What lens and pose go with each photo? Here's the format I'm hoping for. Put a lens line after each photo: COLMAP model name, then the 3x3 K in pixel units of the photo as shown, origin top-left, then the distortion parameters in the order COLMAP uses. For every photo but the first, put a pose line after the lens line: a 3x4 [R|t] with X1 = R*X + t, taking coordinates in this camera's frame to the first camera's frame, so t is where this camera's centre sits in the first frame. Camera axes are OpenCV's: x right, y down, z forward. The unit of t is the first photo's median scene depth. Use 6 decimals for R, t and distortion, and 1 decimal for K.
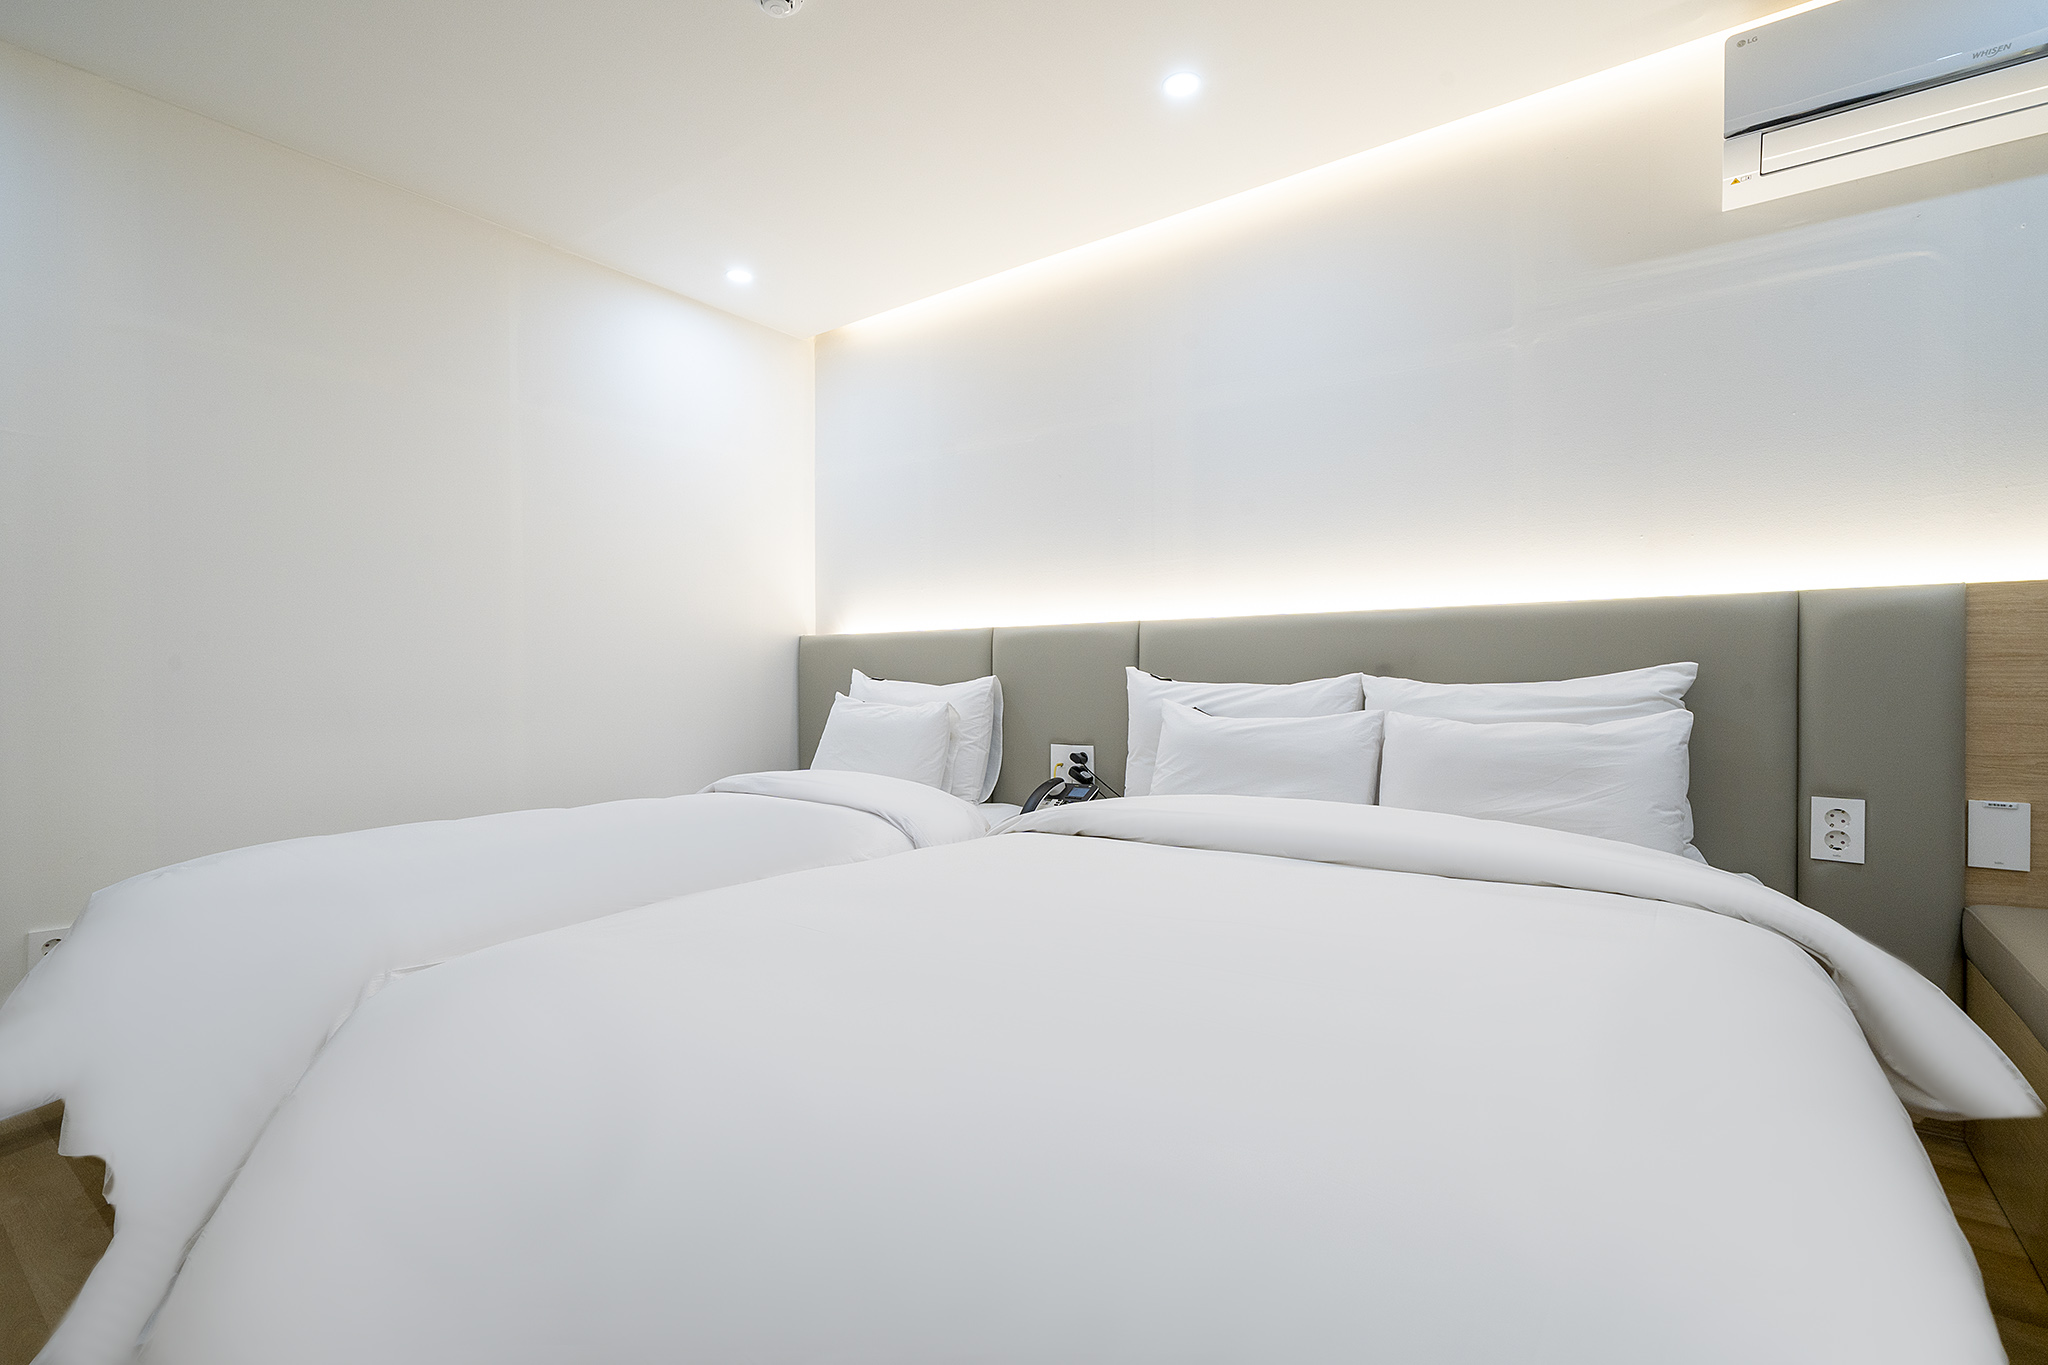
lens RADIAL K [[1072.0, 0, 1022.7], [0, 1072.0, 683.1], [0, 0, 1]] dist [-0.002951, -0.000889]
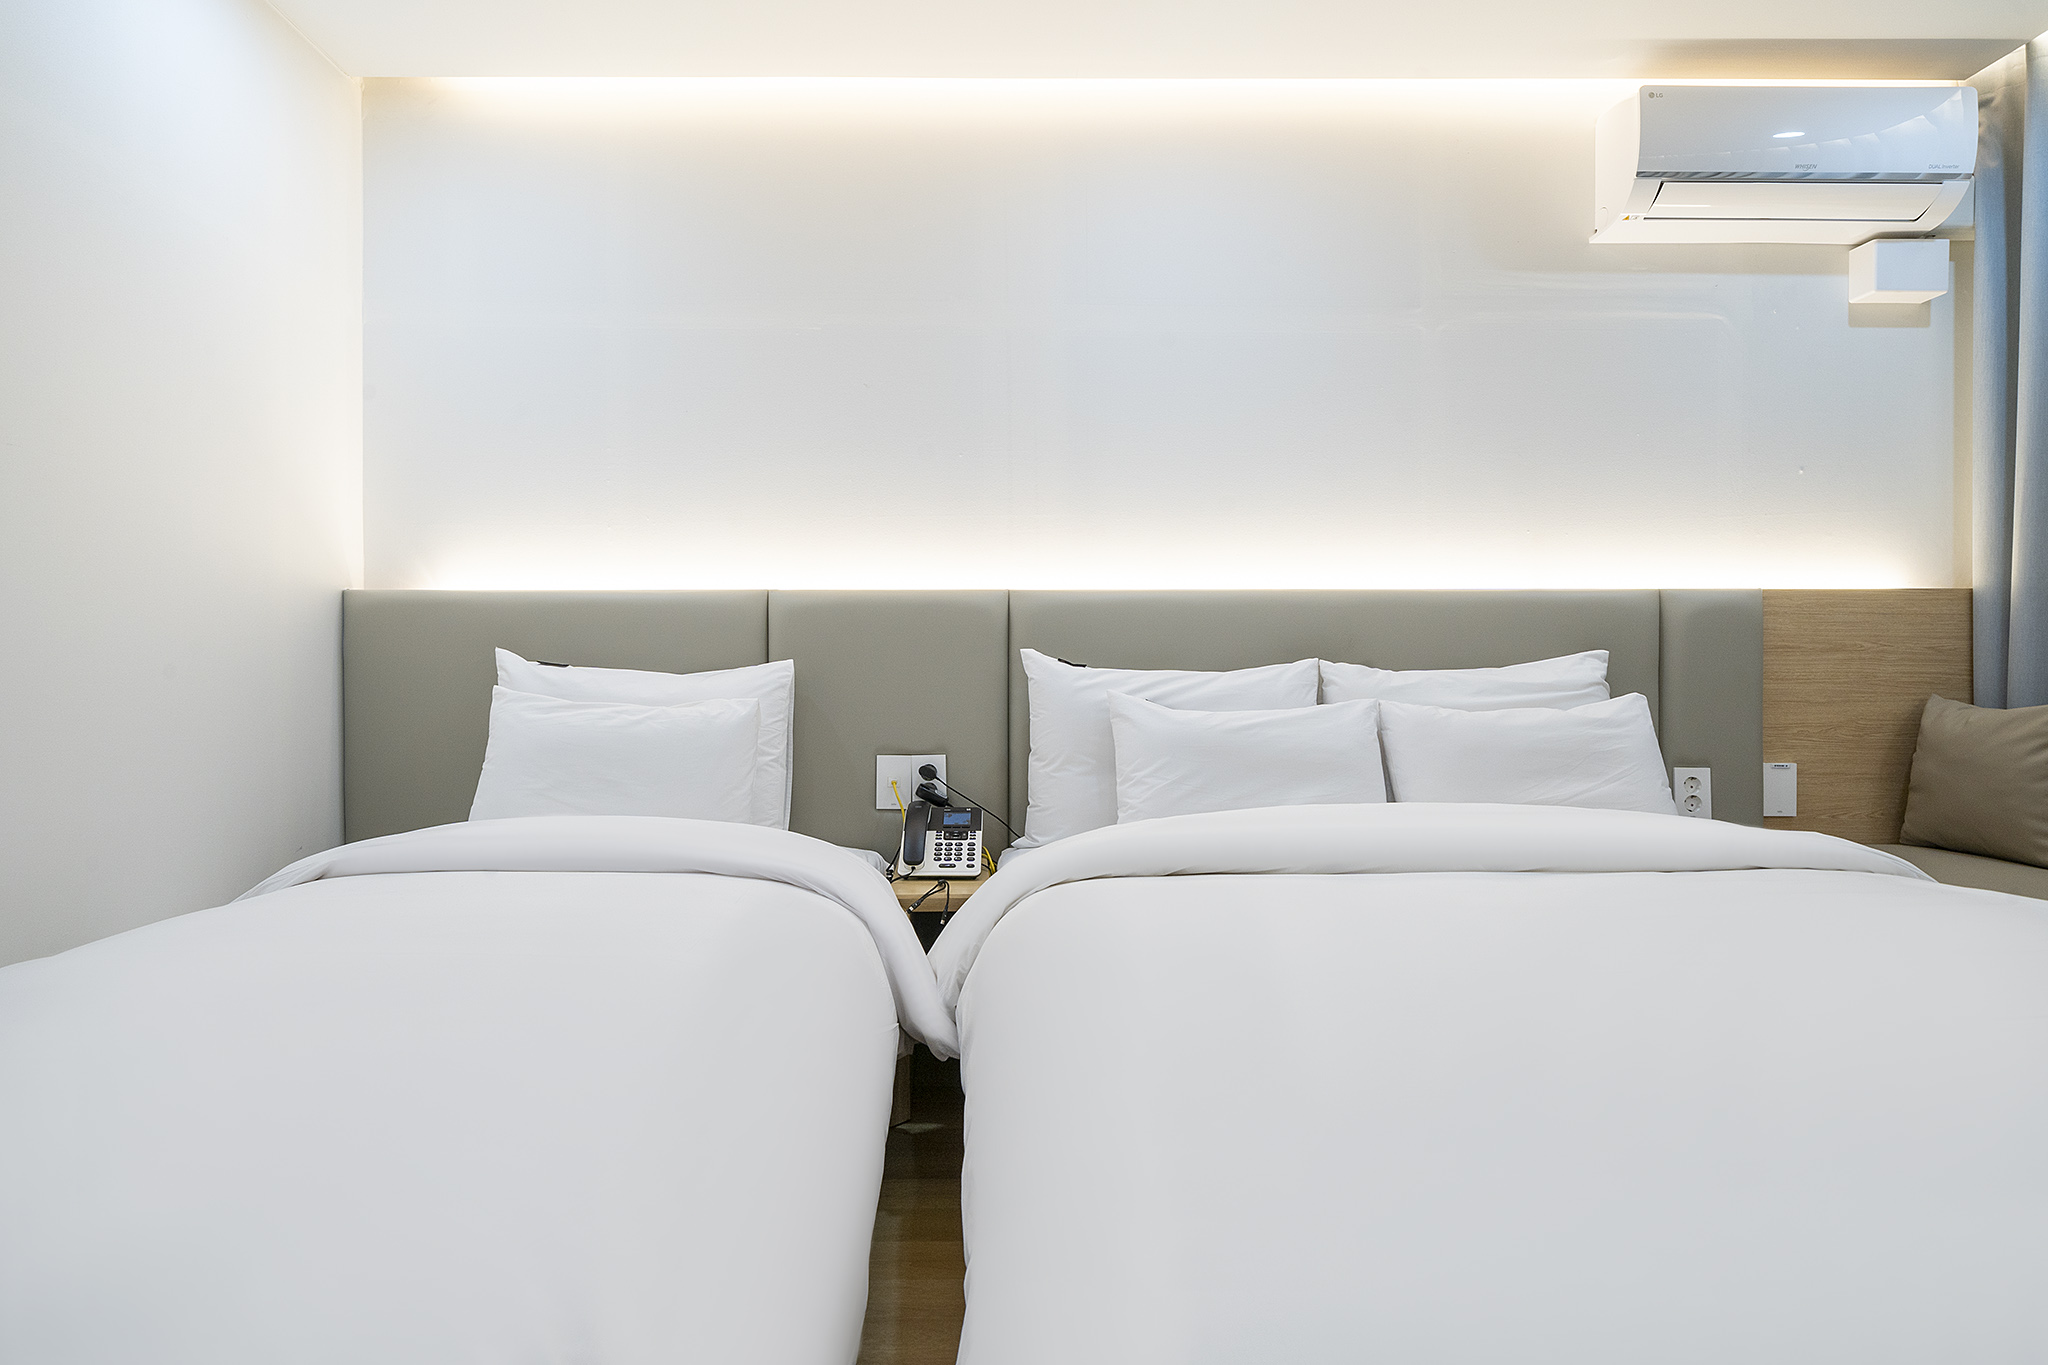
lens RADIAL K [[1154.2, 0, 1018.2], [0, 1154.2, 677.7], [0, 0, 1]] dist [-0.000848, 0.001770]
pose [[0.751887, -0.002458, 0.659288, -0.539719], [0.001857, 0.999997, 0.001610, 0.004961], [-0.659289, 0.000014, 0.751889, 0.461893]]
